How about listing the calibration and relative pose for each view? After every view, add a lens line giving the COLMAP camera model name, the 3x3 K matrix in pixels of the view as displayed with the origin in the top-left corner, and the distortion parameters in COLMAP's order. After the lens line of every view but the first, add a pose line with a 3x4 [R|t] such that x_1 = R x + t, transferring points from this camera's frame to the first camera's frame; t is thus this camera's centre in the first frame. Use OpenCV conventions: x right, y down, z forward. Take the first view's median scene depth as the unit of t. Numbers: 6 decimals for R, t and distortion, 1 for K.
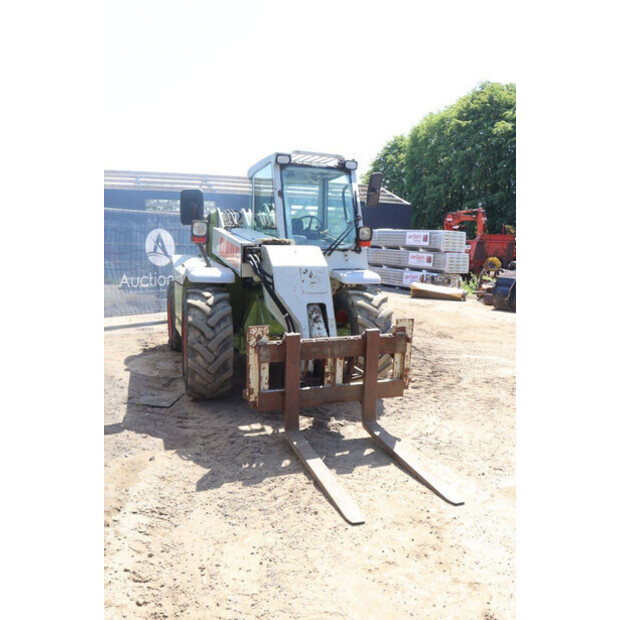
lens RADIAL K [[529.0, 0, 310.0], [0, 529.0, 310.0], [0, 0, 1]] dist [-0.122717, 0.002511]
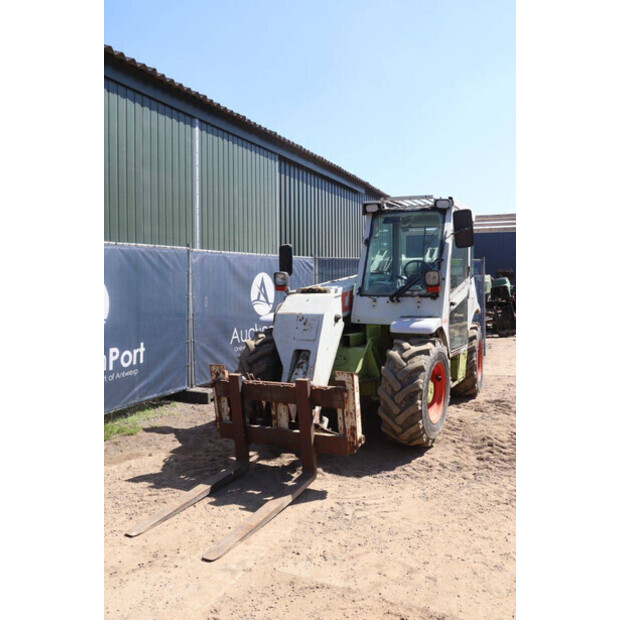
lens RADIAL K [[507.3, 0, 310.0], [0, 507.3, 310.0], [0, 0, 1]] dist [-0.184810, 0.177673]
pose [[0.687057, 0.007427, -0.726565, 0.809778], [-0.063049, 0.996785, -0.049431, -0.045668], [0.723862, 0.079772, 0.685317, 0.350277]]
